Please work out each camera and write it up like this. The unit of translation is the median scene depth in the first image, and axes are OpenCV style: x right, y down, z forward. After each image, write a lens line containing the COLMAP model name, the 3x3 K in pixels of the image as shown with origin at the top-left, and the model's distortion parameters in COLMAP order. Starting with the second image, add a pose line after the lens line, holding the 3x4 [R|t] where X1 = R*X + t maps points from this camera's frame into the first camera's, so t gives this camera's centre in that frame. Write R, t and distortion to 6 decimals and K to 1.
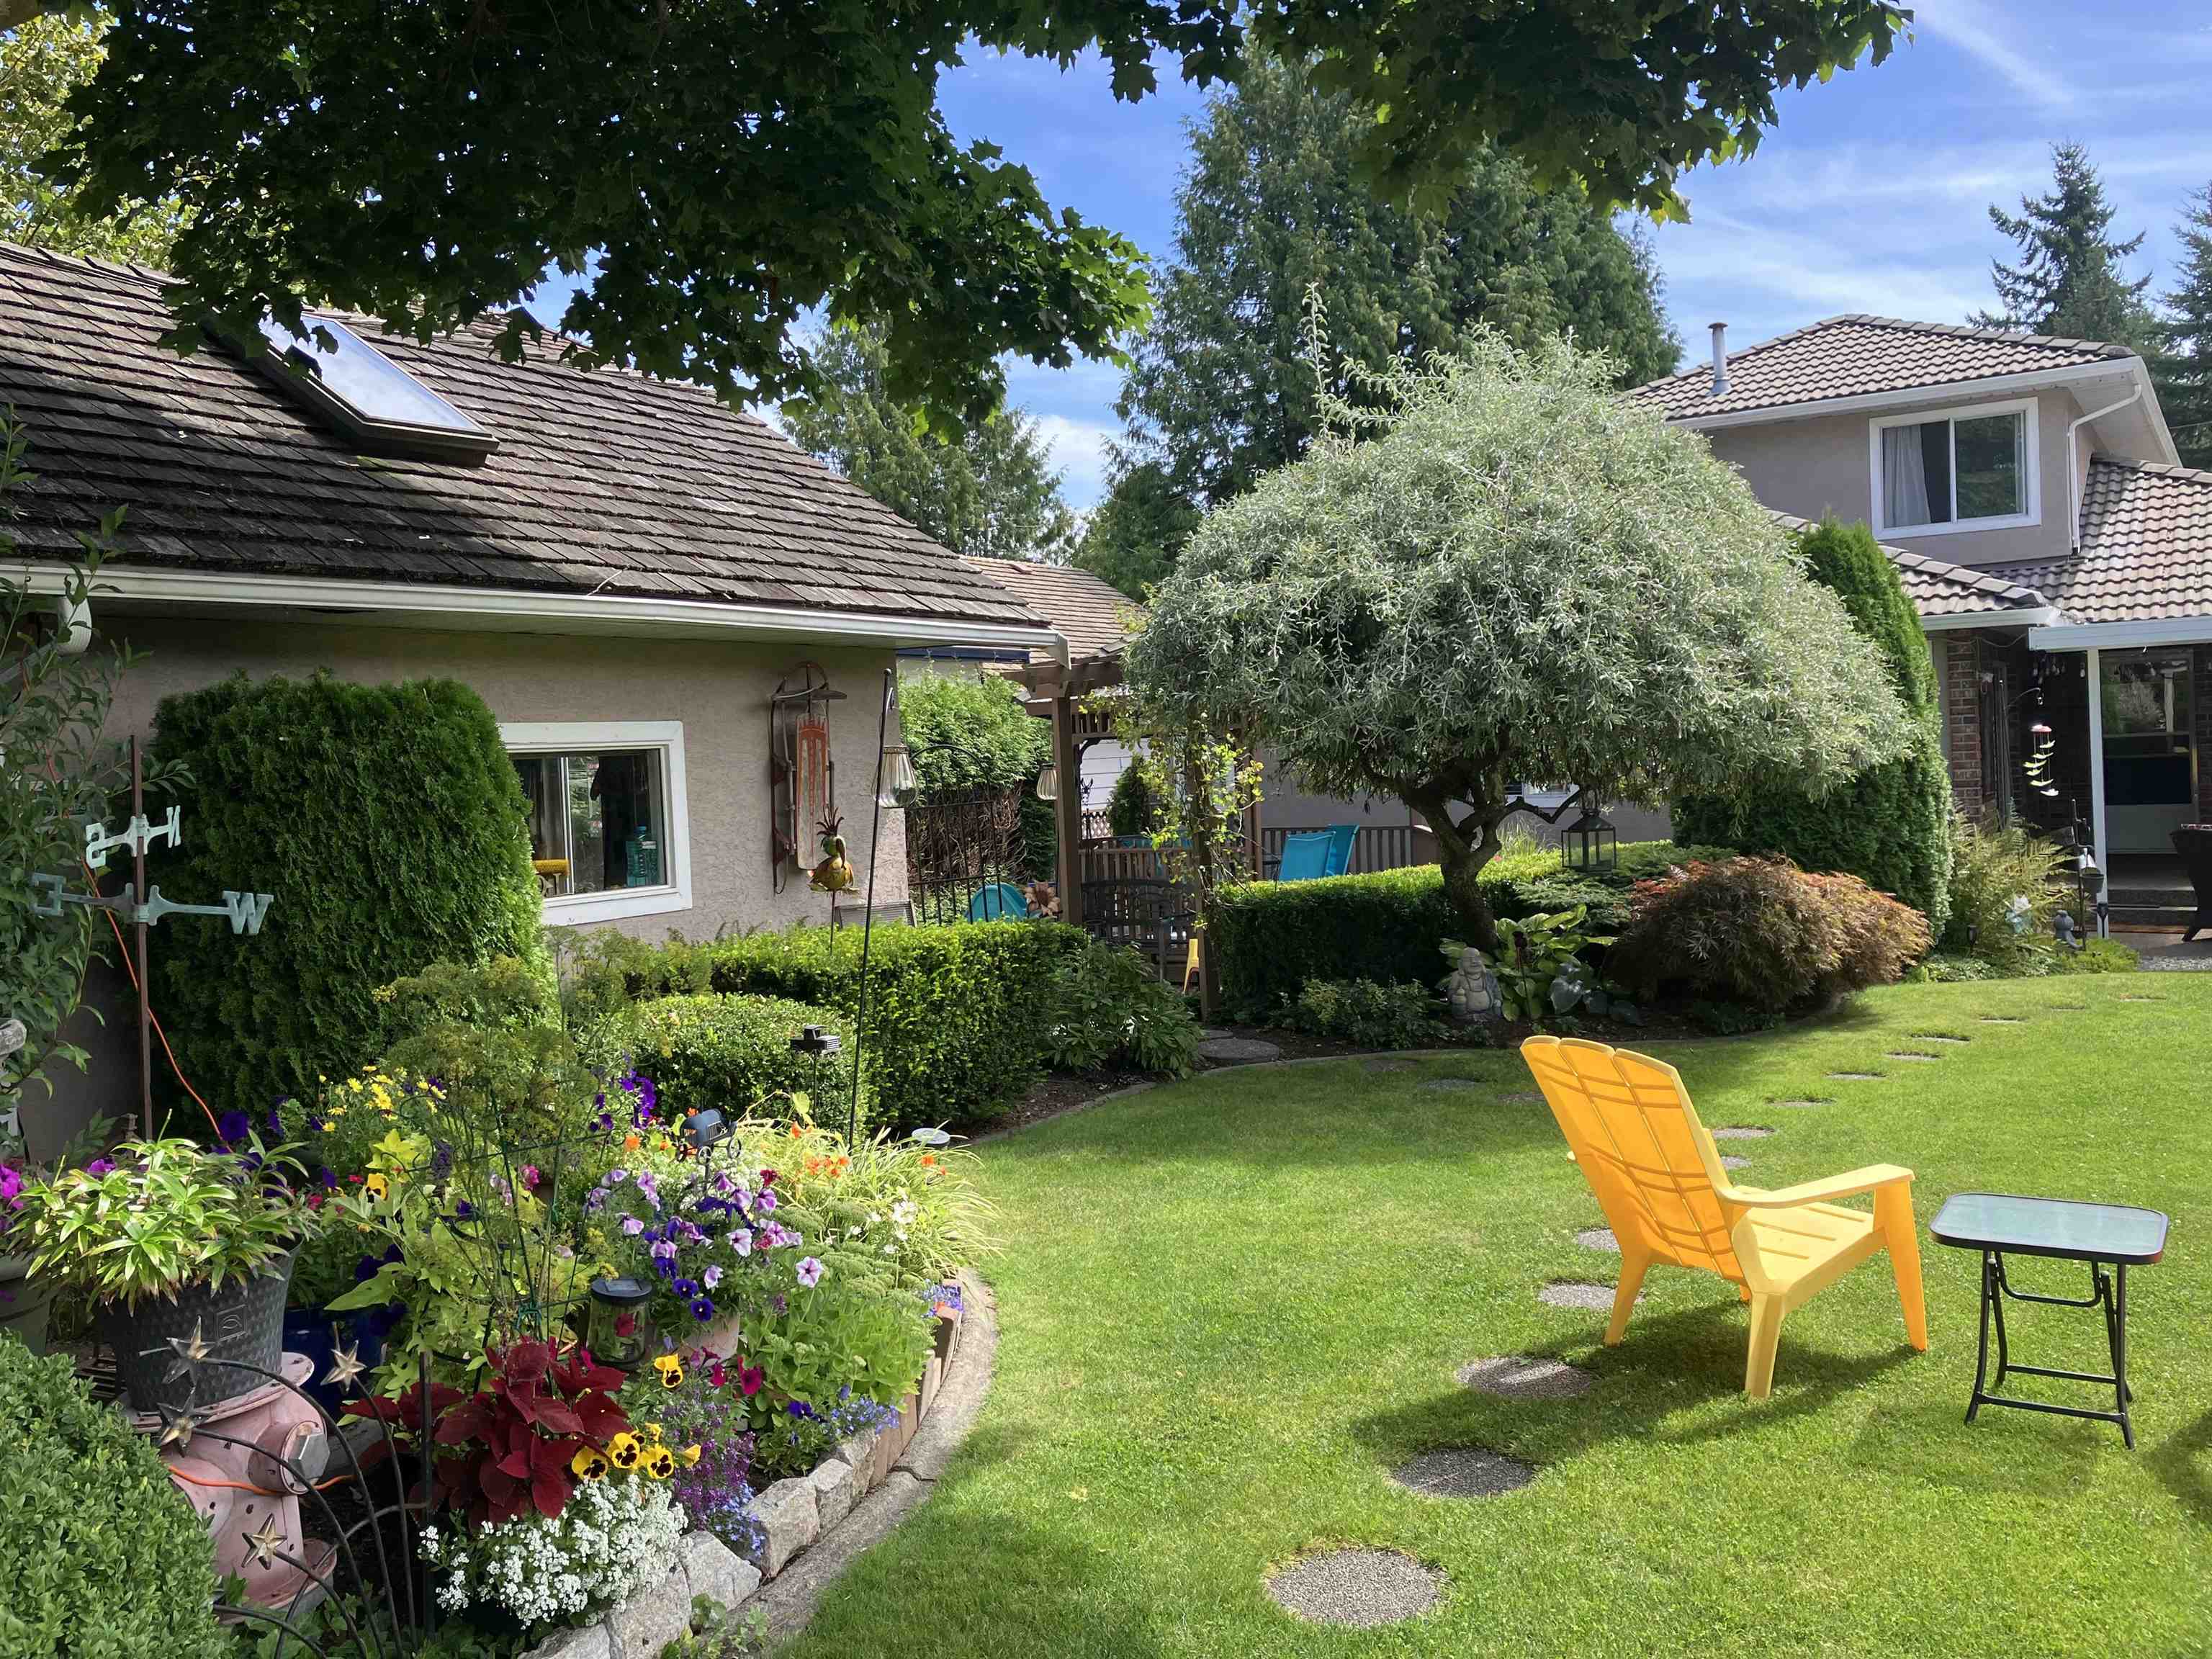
lens RADIAL K [[1801.6, 0, 1081.8], [0, 1801.6, 820.7], [0, 0, 1]] dist [-0.002382, 0.012528]
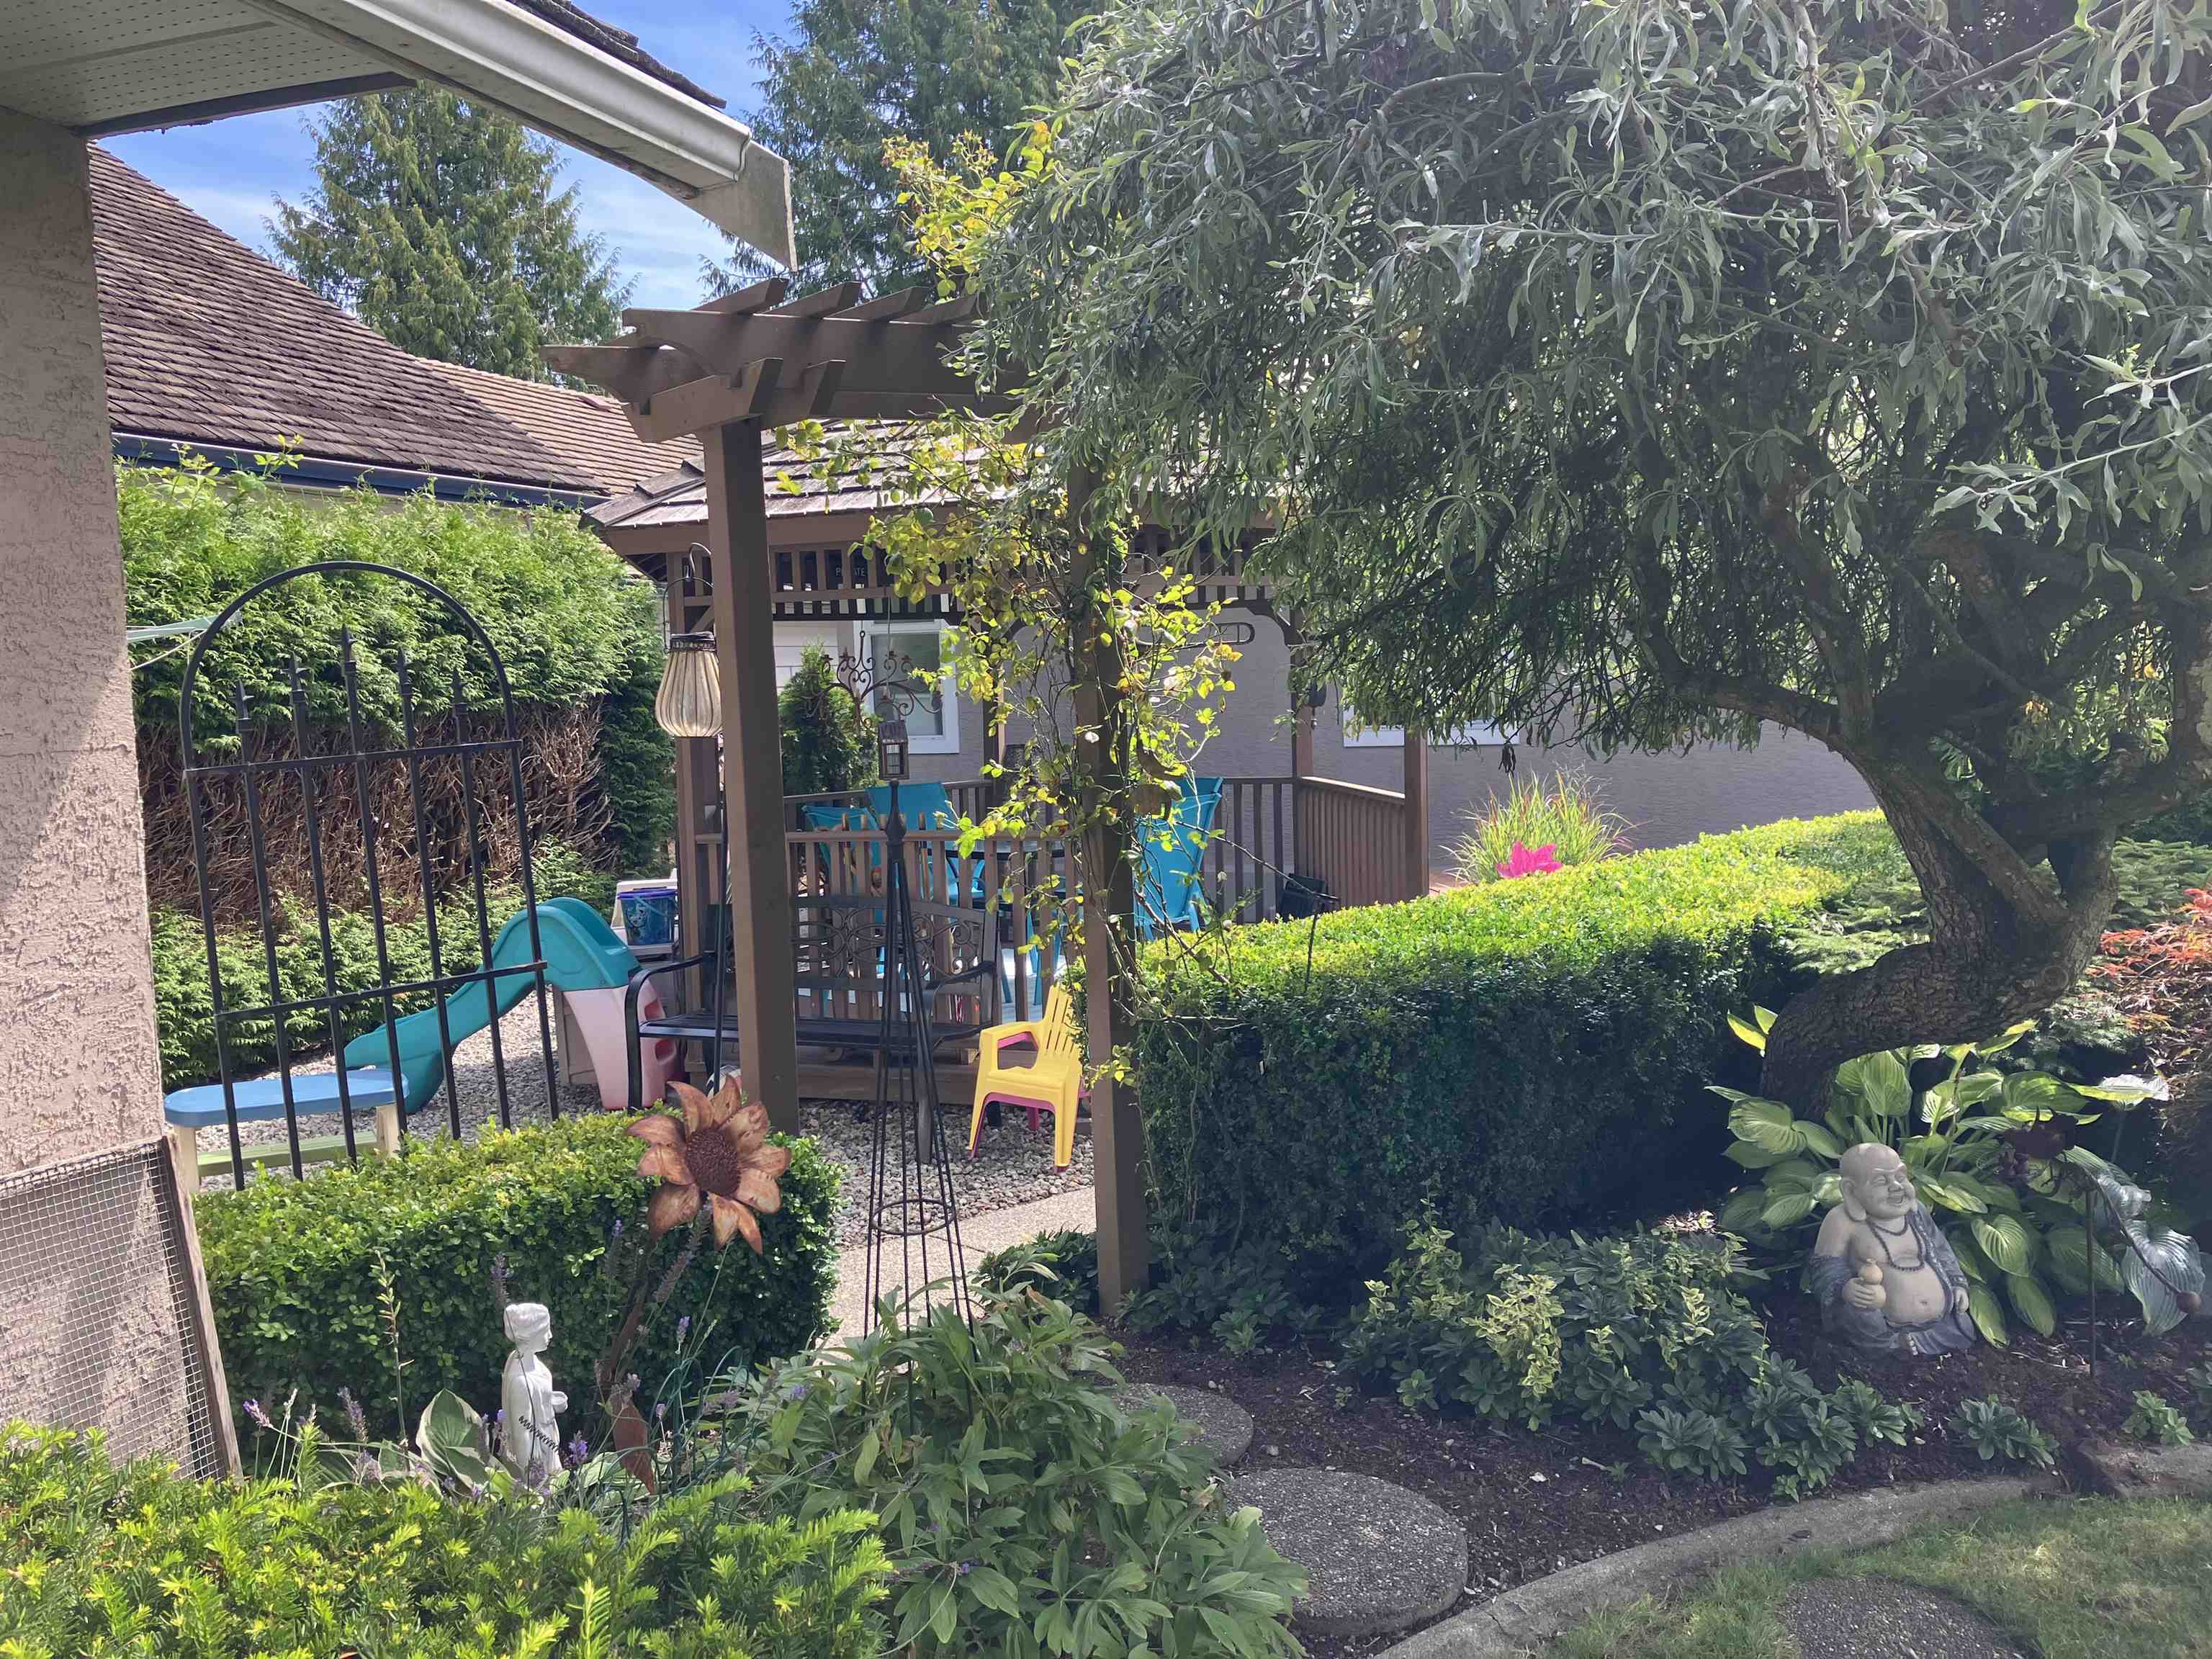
lens RADIAL K [[1801.6, 0, 1081.8], [0, 1801.6, 820.7], [0, 0, 1]] dist [-0.002382, 0.012528]
pose [[0.973955, -0.007477, 0.226618, -0.016133], [-0.001810, 0.999168, 0.040744, -0.006621], [-0.226734, -0.040093, 0.973131, 0.446145]]
